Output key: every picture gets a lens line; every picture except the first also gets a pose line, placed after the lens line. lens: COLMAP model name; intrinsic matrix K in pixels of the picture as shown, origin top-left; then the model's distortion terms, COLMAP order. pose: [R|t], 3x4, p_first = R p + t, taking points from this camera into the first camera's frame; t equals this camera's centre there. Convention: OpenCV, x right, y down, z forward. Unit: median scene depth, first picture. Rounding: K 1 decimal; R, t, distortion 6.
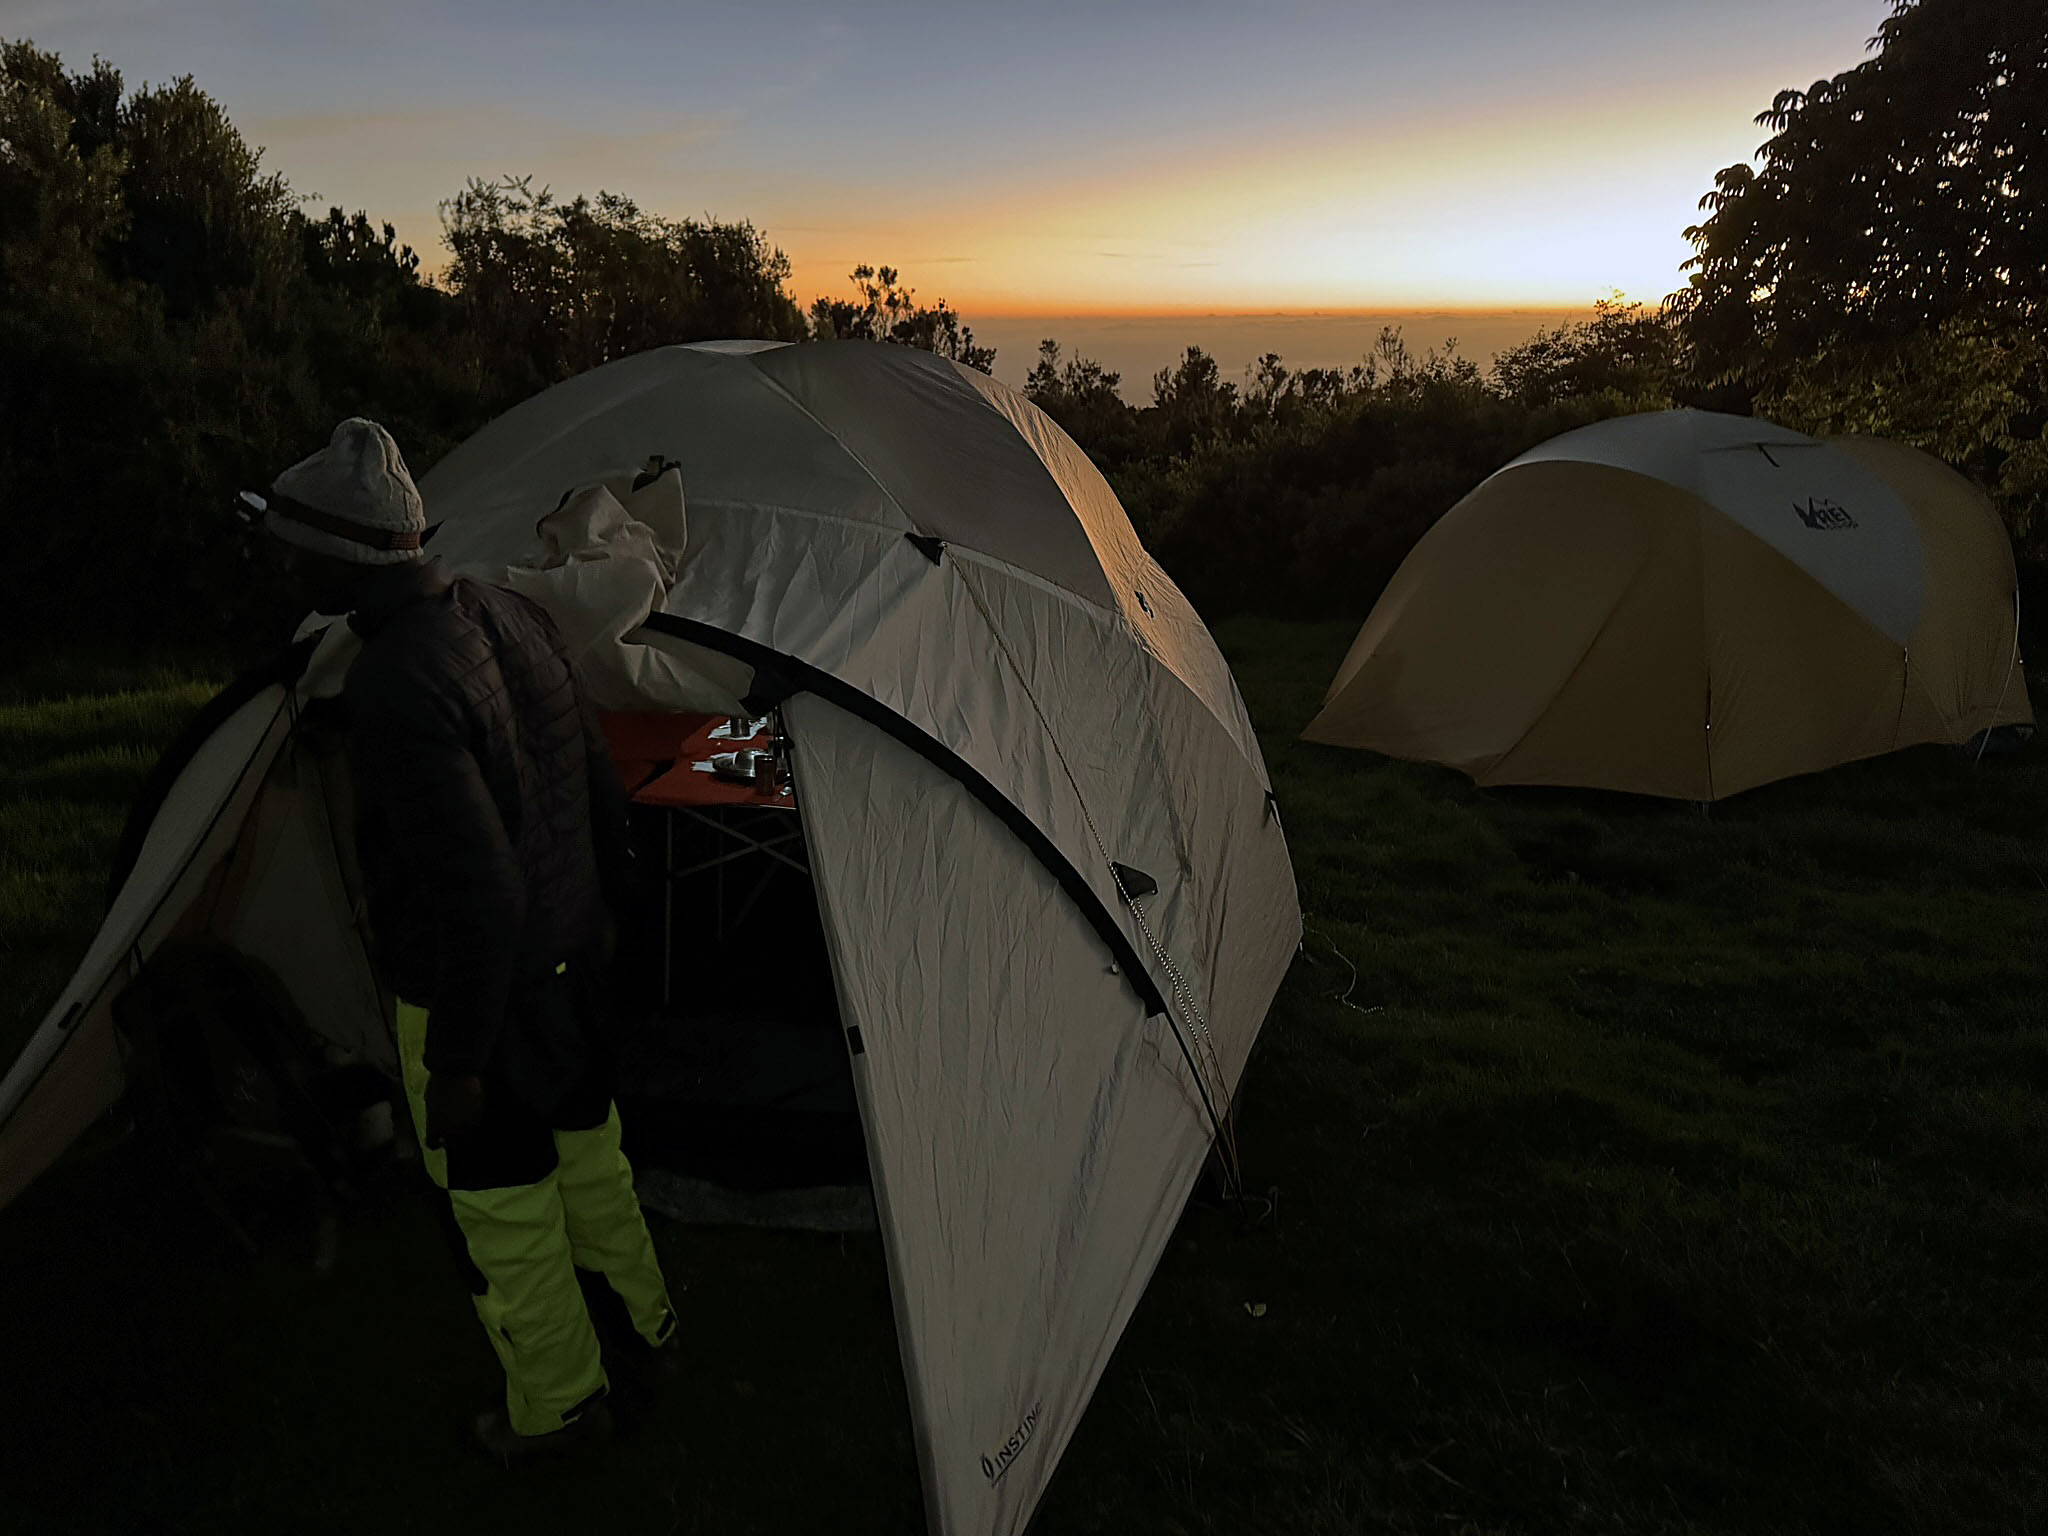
lens RADIAL K [[1451.2, 0, 1010.7], [0, 1451.2, 776.8], [0, 0, 1]] dist [-0.016630, -0.002040]
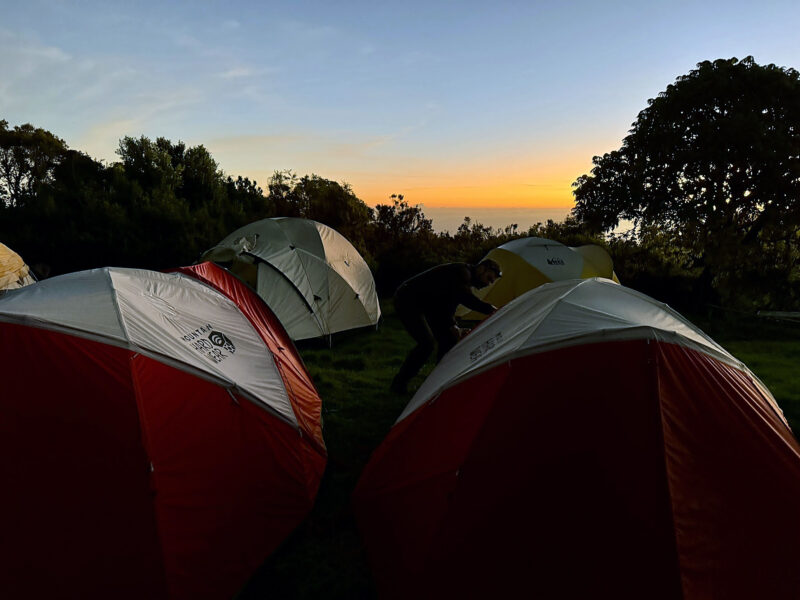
lens RADIAL K [[566.9, 0, 404.2], [0, 566.9, 297.7], [0, 0, 1]] dist [-0.016630, -0.002040]
pose [[0.988588, 0.034194, -0.146711, 0.162031], [-0.055613, 0.987944, -0.144477, 0.079844], [0.140002, 0.150987, 0.978572, -0.279316]]
